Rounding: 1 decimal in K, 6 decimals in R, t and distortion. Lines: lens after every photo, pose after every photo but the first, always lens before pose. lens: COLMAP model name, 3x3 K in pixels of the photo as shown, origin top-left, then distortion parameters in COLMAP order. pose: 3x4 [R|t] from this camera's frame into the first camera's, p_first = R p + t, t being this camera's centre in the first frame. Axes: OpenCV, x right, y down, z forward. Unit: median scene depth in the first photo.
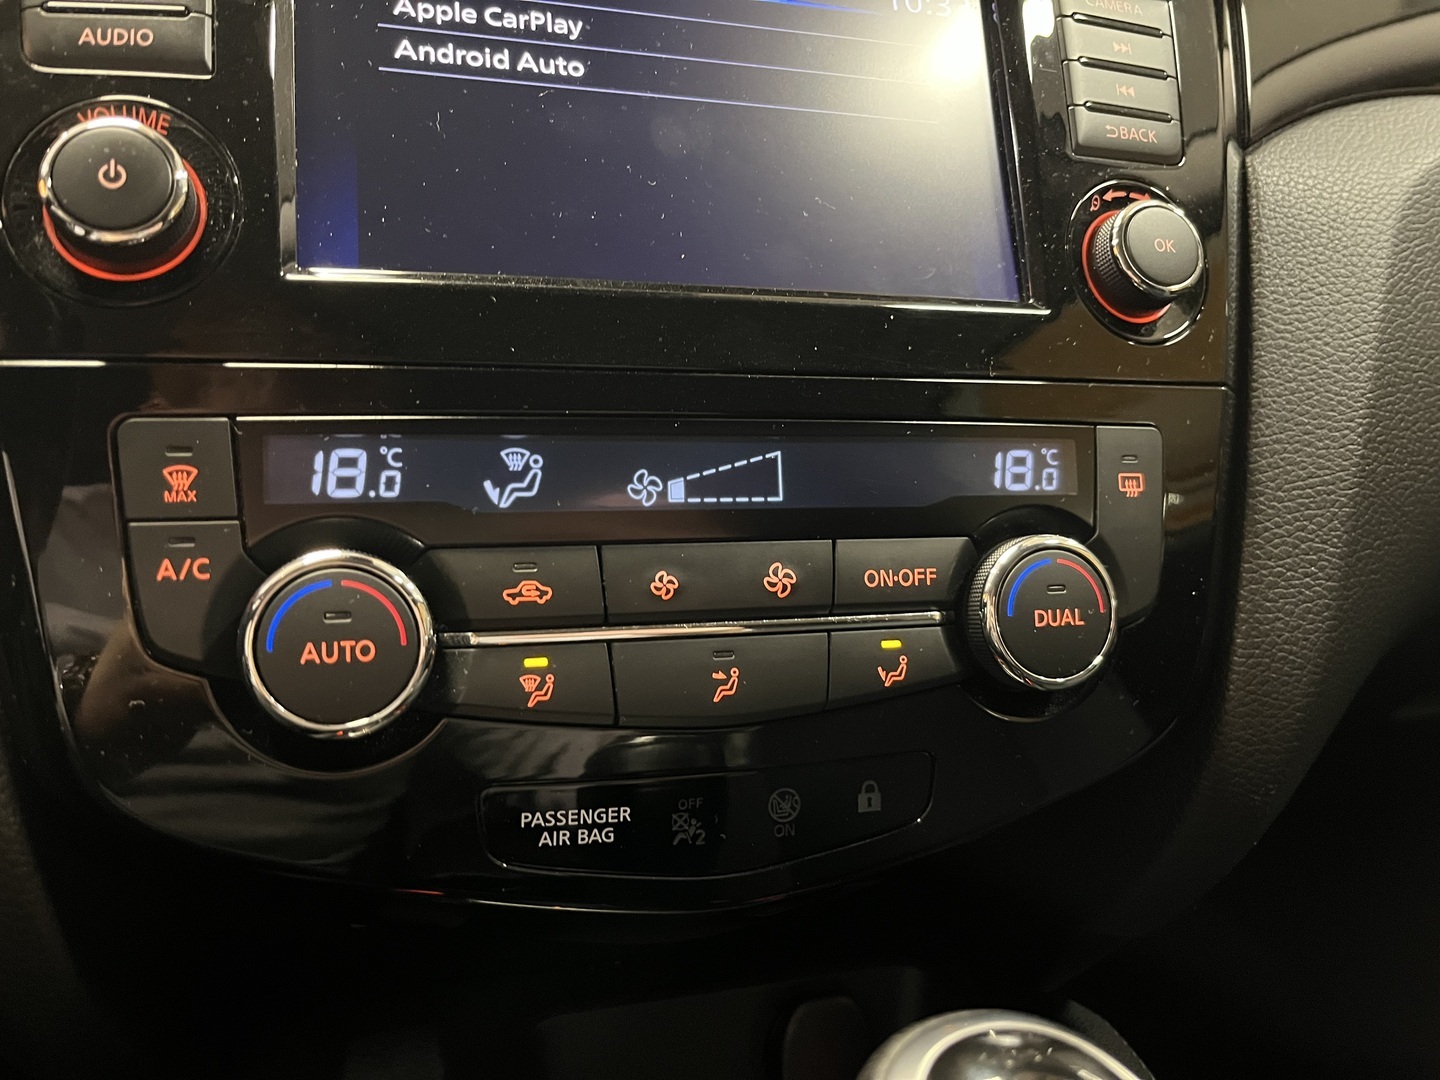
lens RADIAL K [[1084.3, 0, 740.4], [0, 1084.3, 580.6], [0, 0, 1]] dist [0.037495, -0.057099]
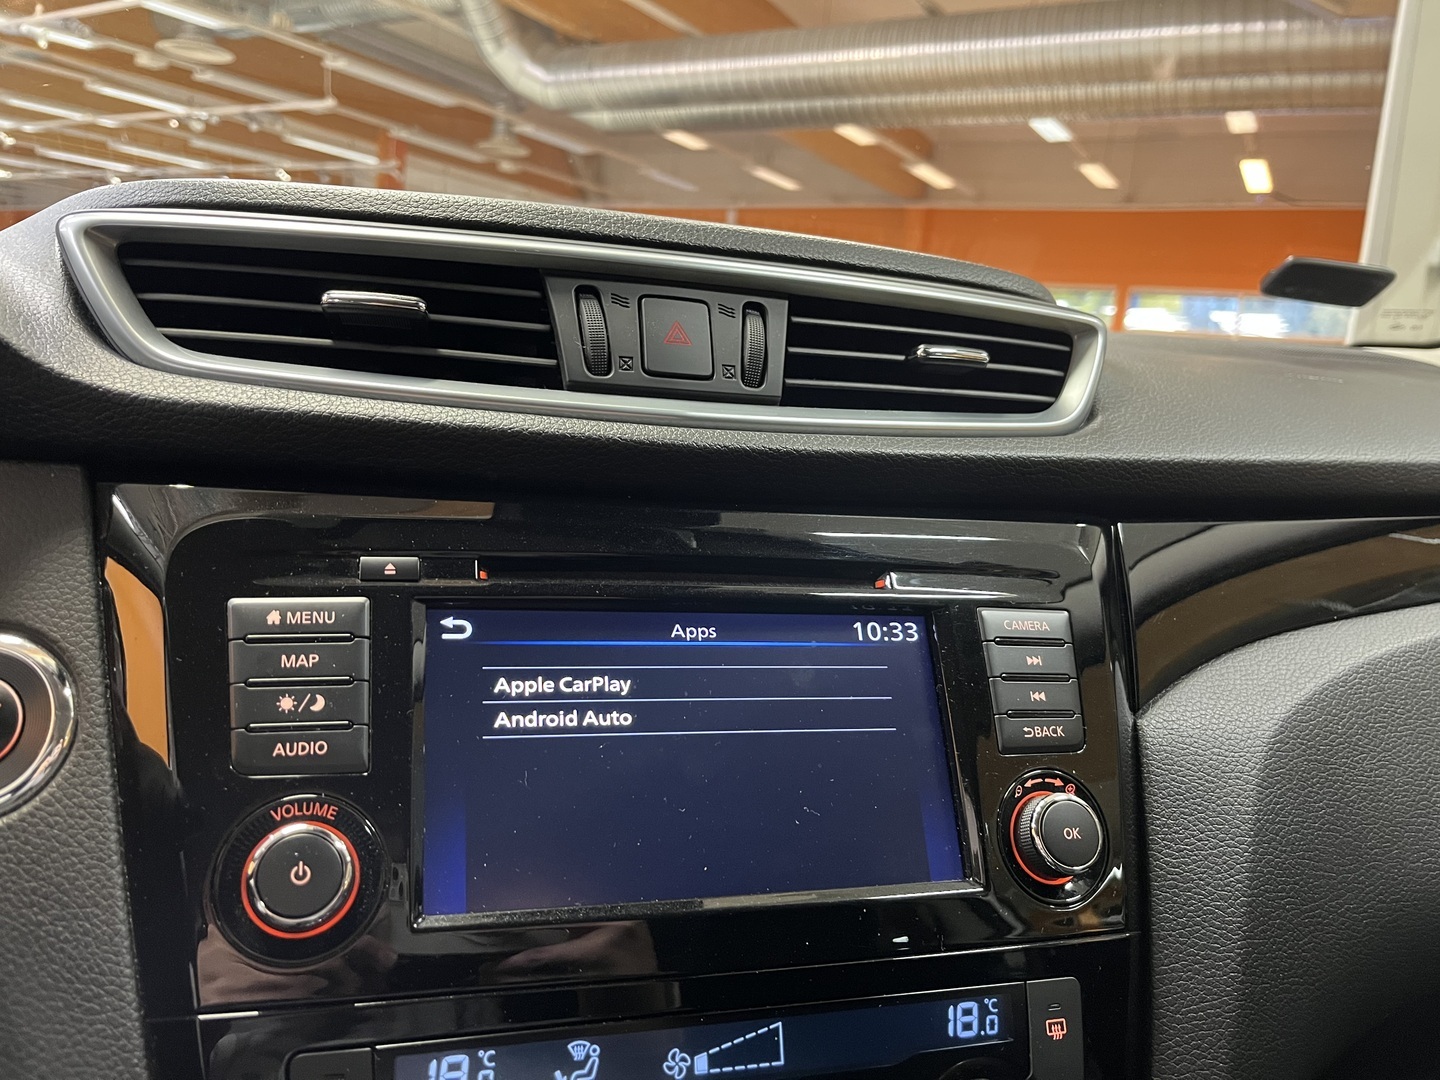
lens RADIAL K [[1084.3, 0, 724.3], [0, 1084.3, 592.6], [0, 0, 1]] dist [0.037495, -0.057099]
pose [[0.999965, 0.000064, 0.008307, -0.041197], [0.001242, 0.987563, -0.157216, -0.422386], [-0.008214, 0.157221, 0.987529, -0.356885]]
